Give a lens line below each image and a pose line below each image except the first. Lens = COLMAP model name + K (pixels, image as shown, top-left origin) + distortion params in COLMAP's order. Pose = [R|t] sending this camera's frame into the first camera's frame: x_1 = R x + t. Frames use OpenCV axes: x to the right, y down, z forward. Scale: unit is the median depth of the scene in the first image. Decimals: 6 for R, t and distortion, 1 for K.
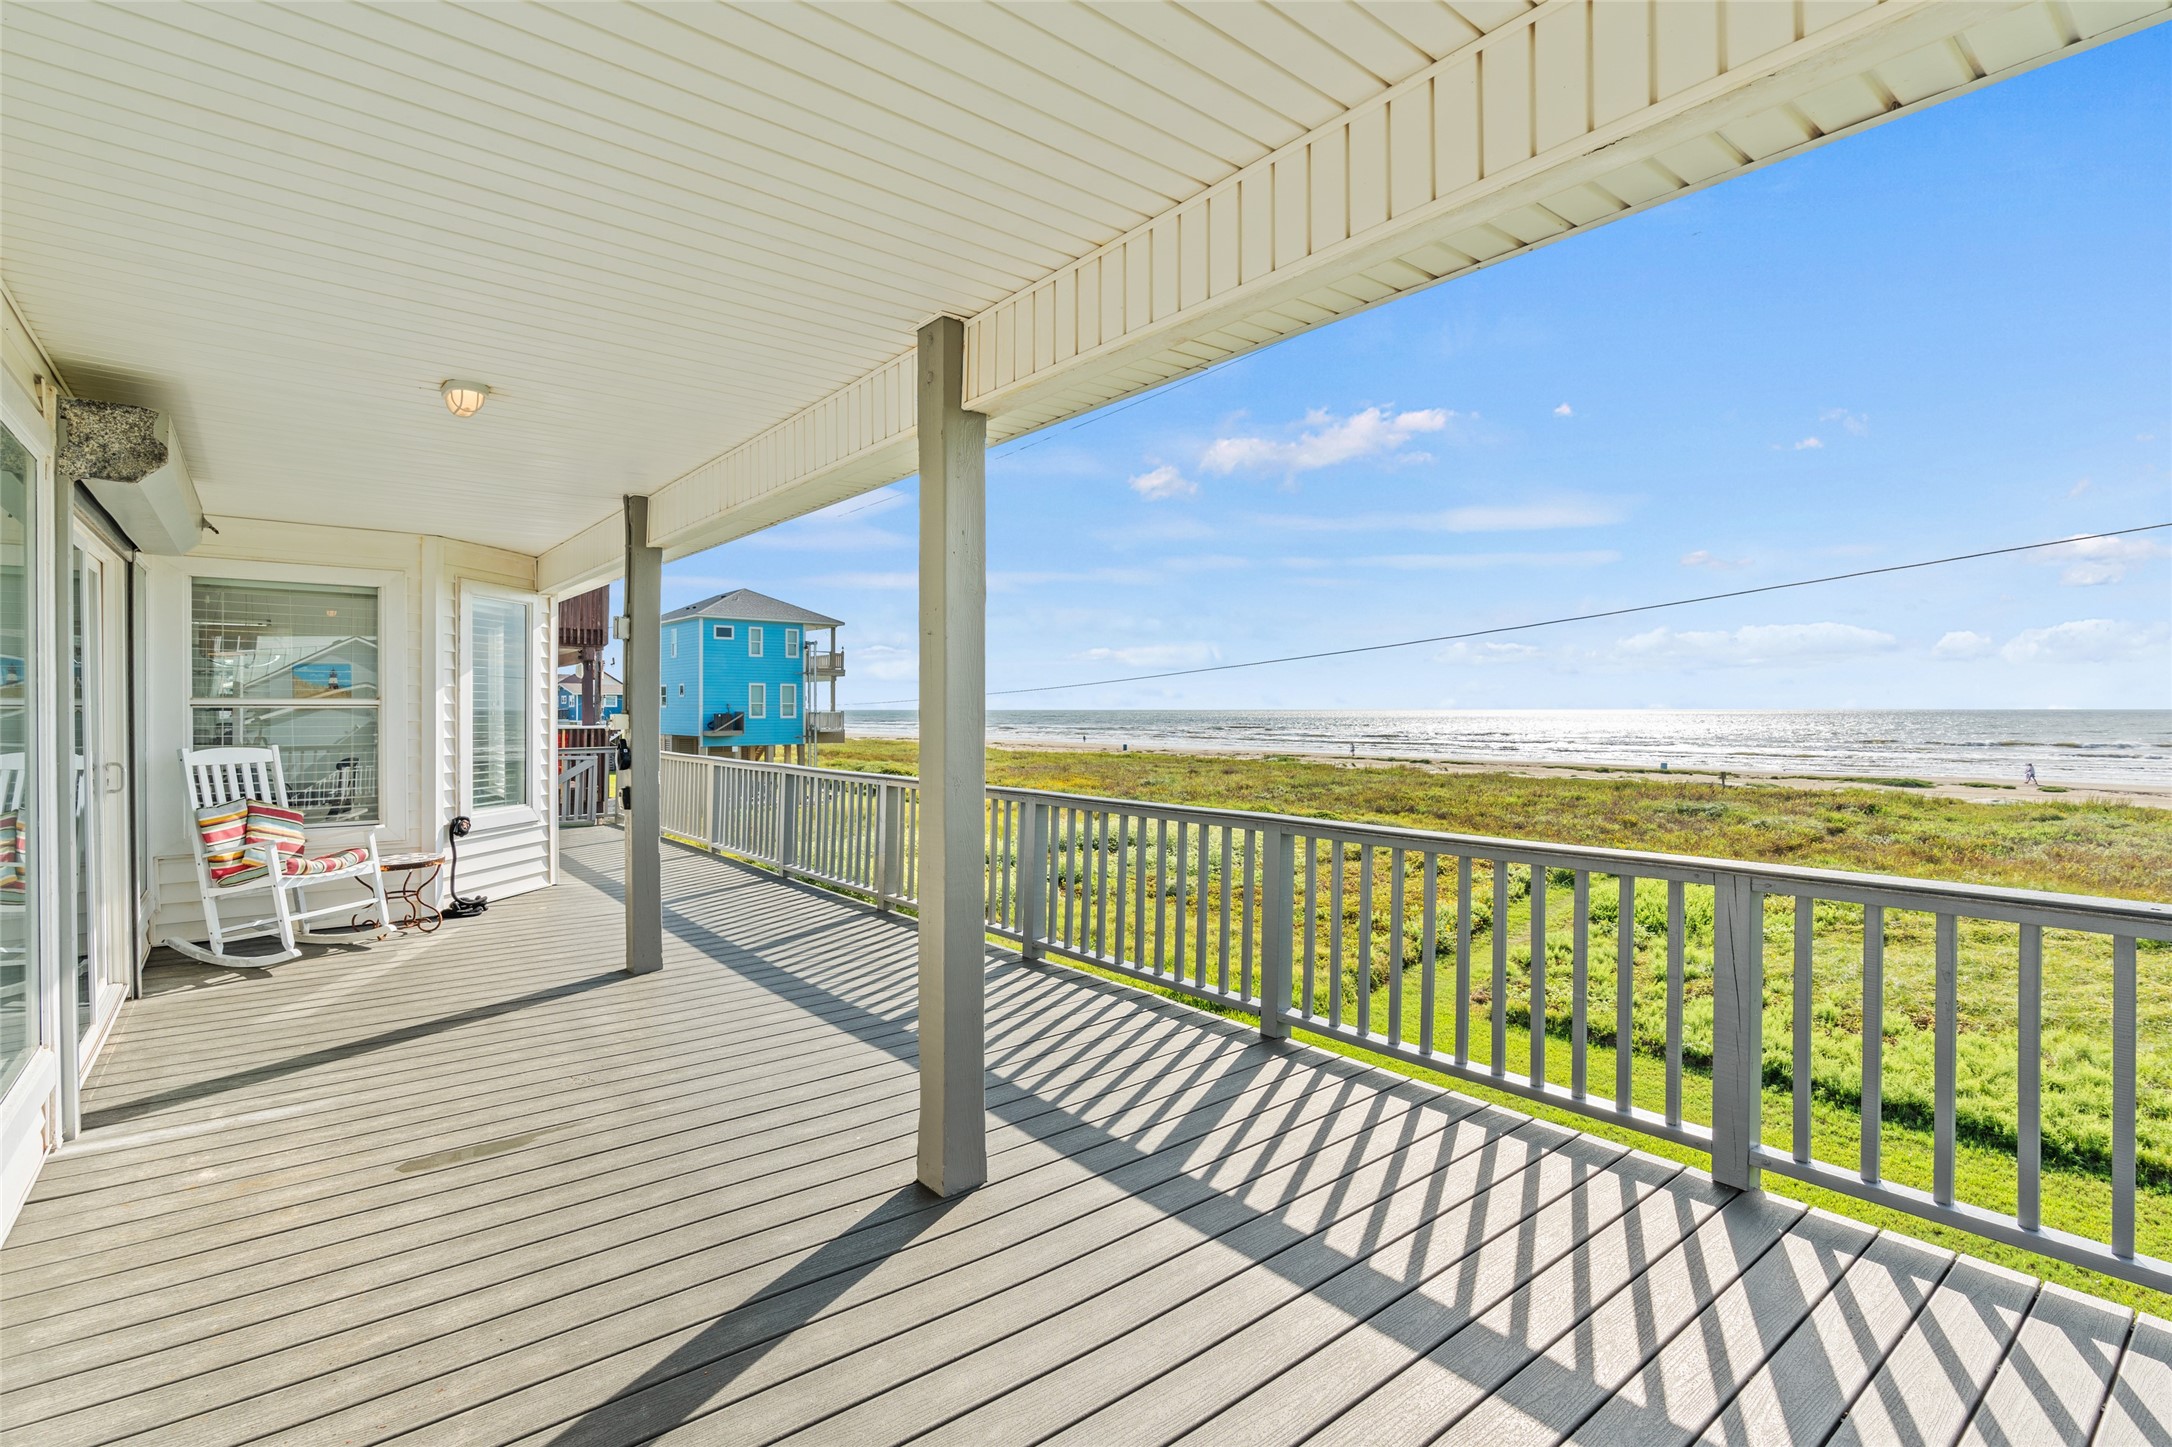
lens RADIAL K [[977.9, 0, 1080.9], [0, 977.9, 713.3], [0, 0, 1]] dist [-0.007959, 0.000362]
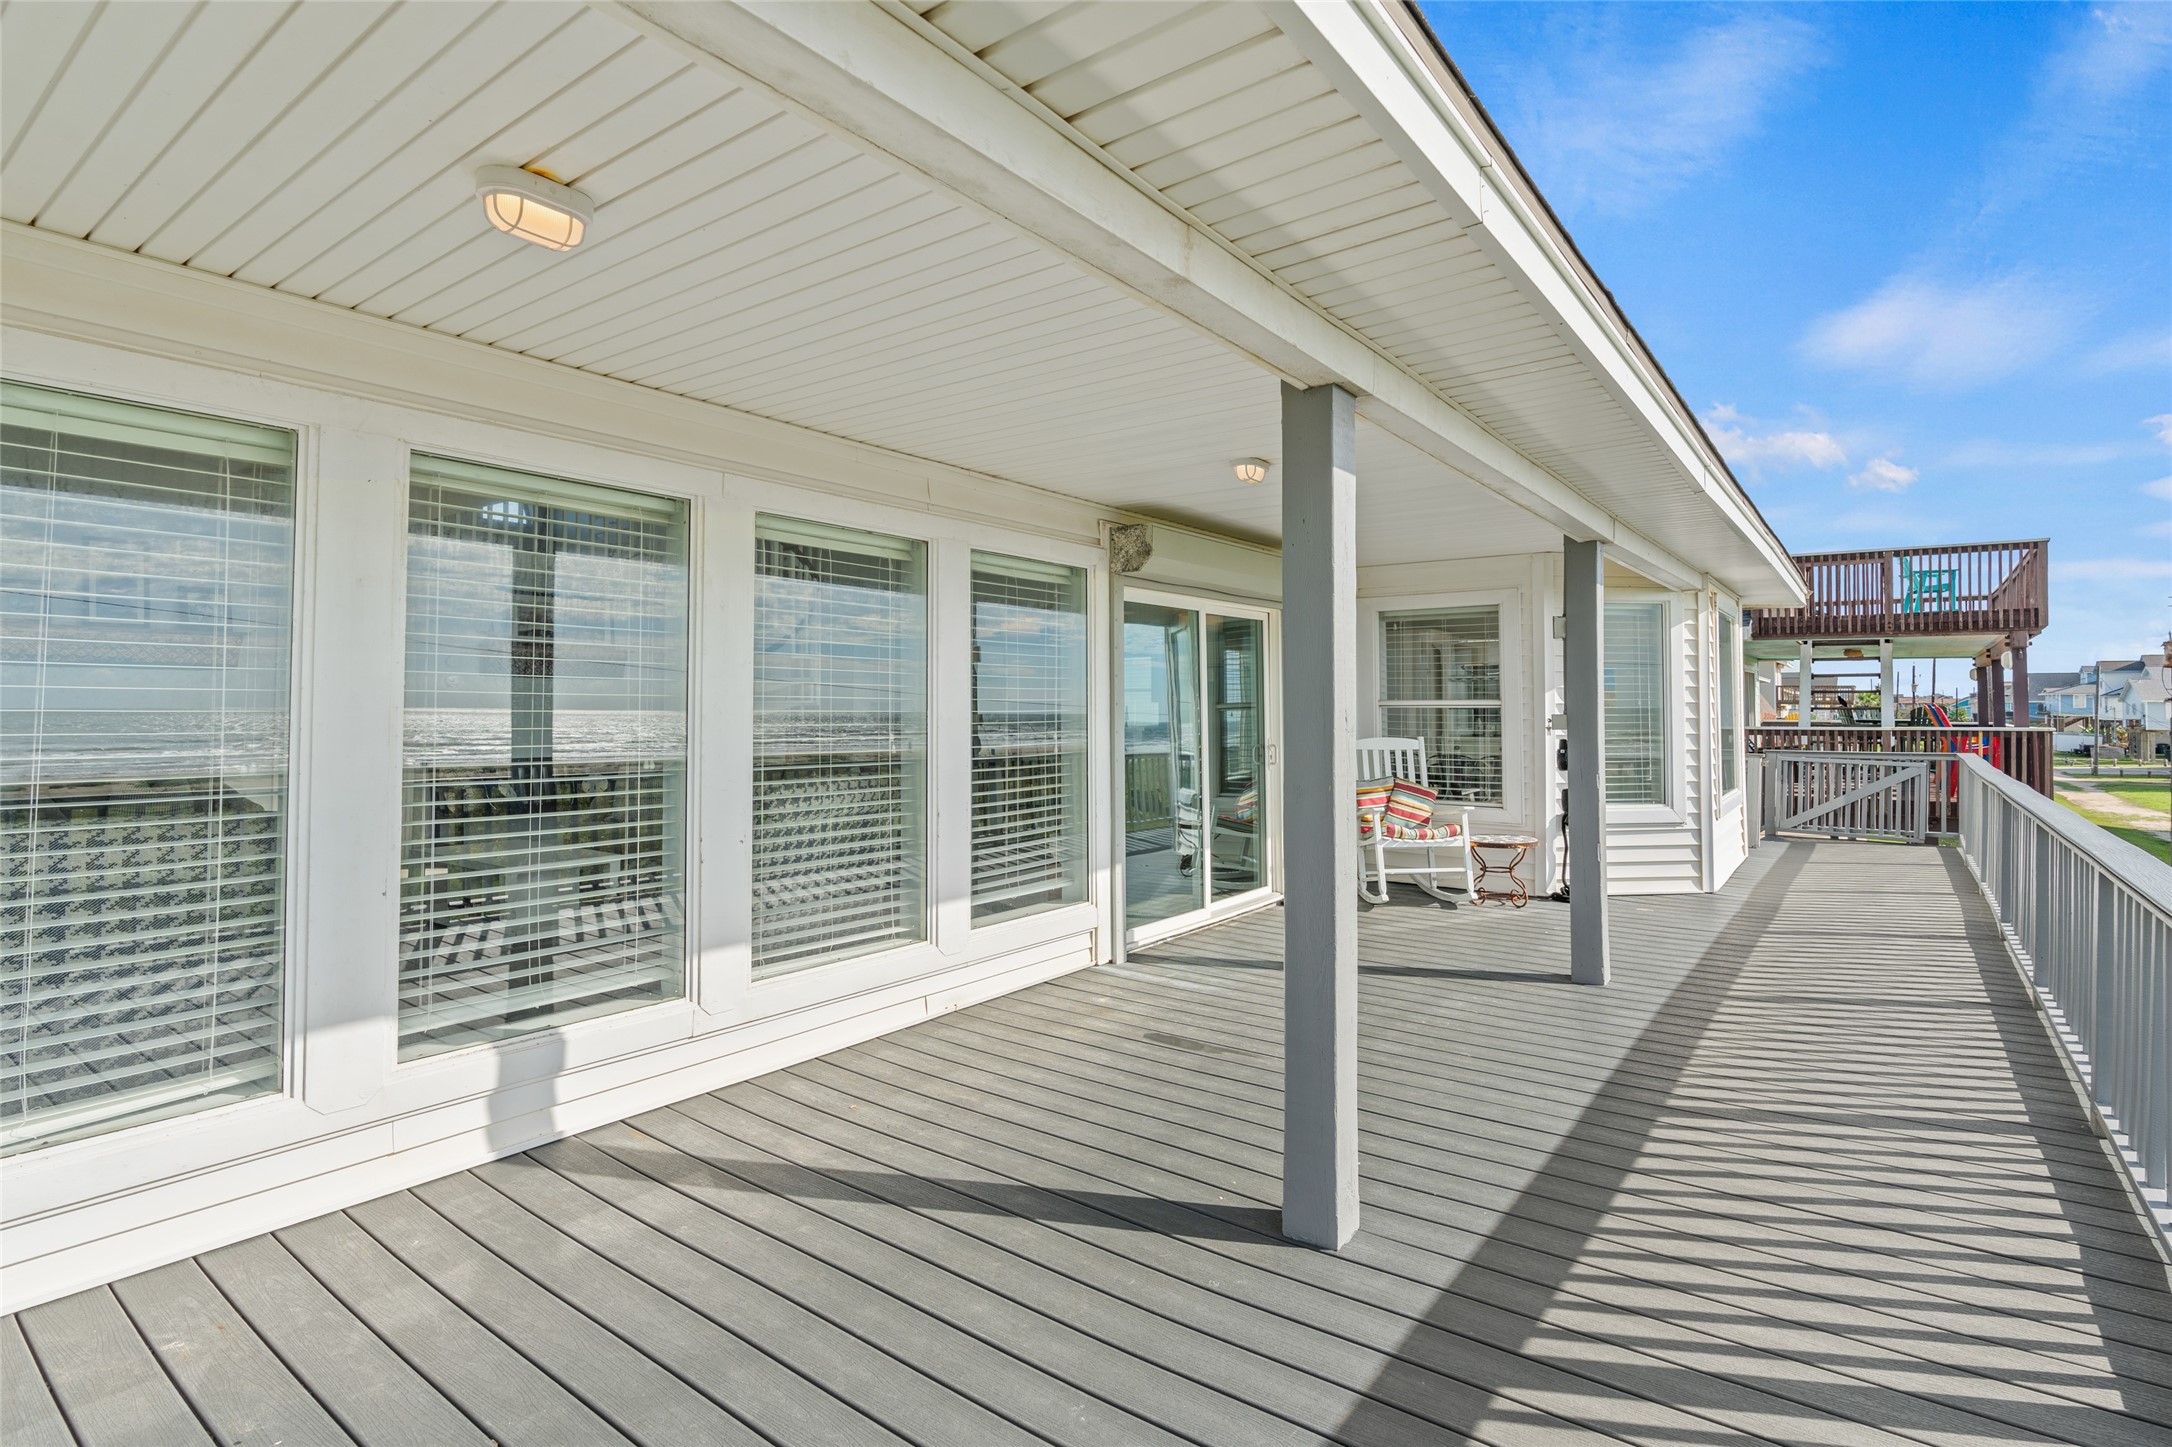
lens RADIAL K [[962.3, 0, 1086.4], [0, 962.3, 683.0], [0, 0, 1]] dist [-0.003397, -0.000077]
pose [[0.310585, -0.025283, -0.950209, 0.288381], [-0.003325, 0.999611, -0.027684, -0.001831], [0.950540, 0.011758, 0.310380, 0.223057]]
